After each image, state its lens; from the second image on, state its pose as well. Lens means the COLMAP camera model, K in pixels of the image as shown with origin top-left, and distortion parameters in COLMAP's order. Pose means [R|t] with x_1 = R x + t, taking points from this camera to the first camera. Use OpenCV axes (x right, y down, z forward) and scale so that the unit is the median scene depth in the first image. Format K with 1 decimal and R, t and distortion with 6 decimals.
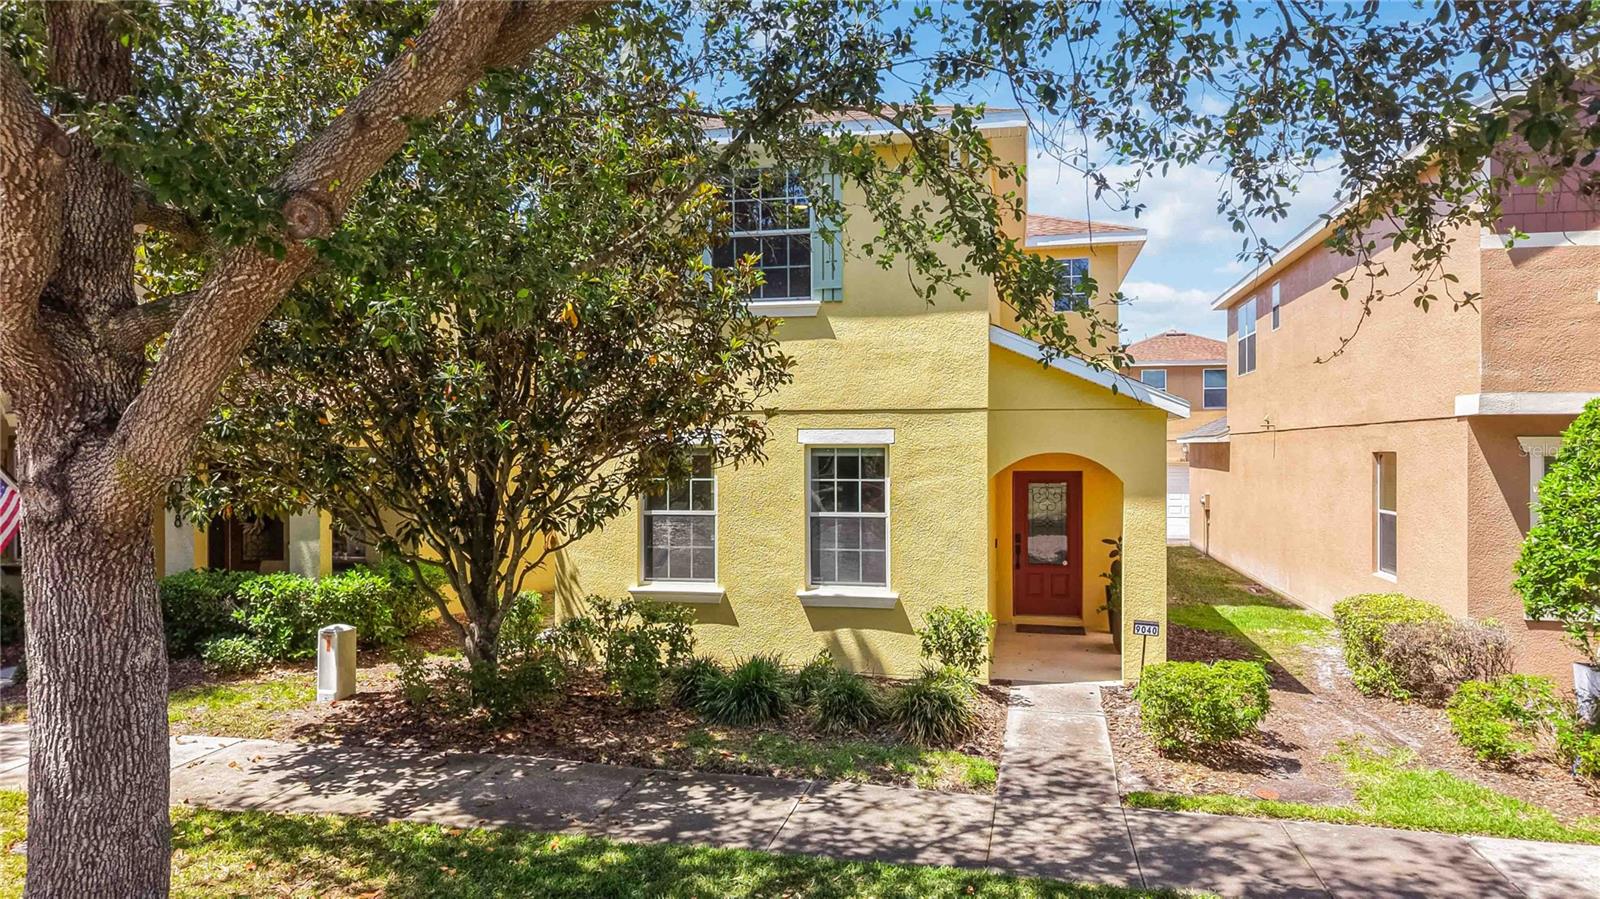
lens RADIAL K [[1070.2, 0, 800.0], [0, 1070.2, 449.5], [0, 0, 1]] dist [0.025962, -0.024367]
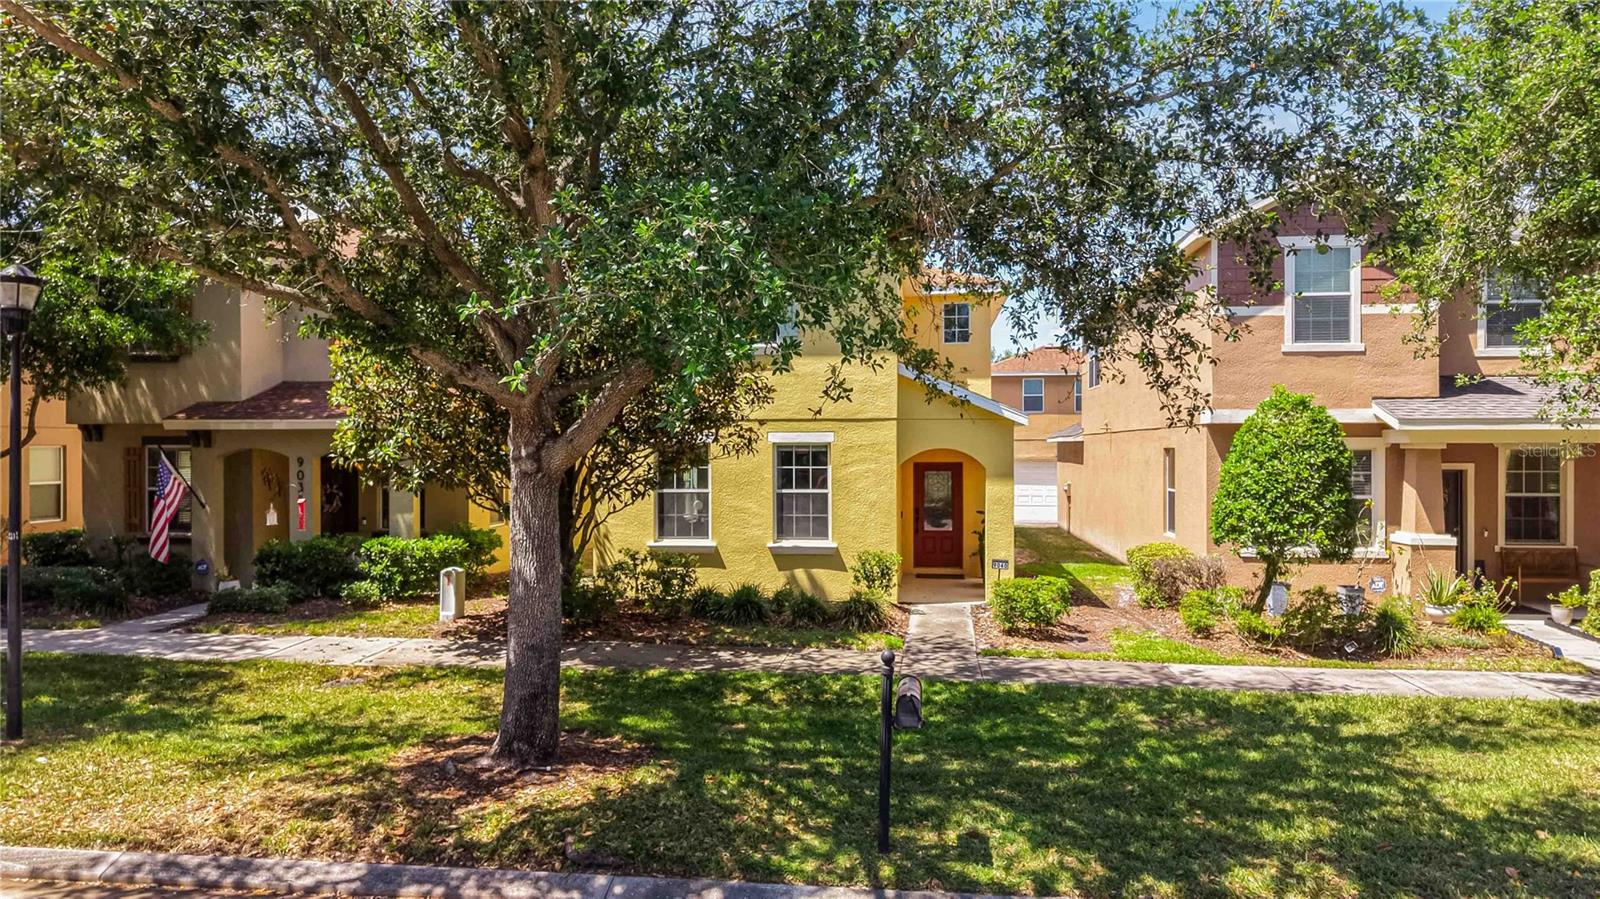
lens RADIAL K [[1070.2, 0, 800.0], [0, 1070.2, 449.5], [0, 0, 1]] dist [0.025962, -0.024367]
pose [[0.996000, -0.001603, 0.089333, -0.092465], [0.001550, 0.999999, 0.000661, 0.003645], [-0.089334, -0.000520, 0.996002, -0.475526]]
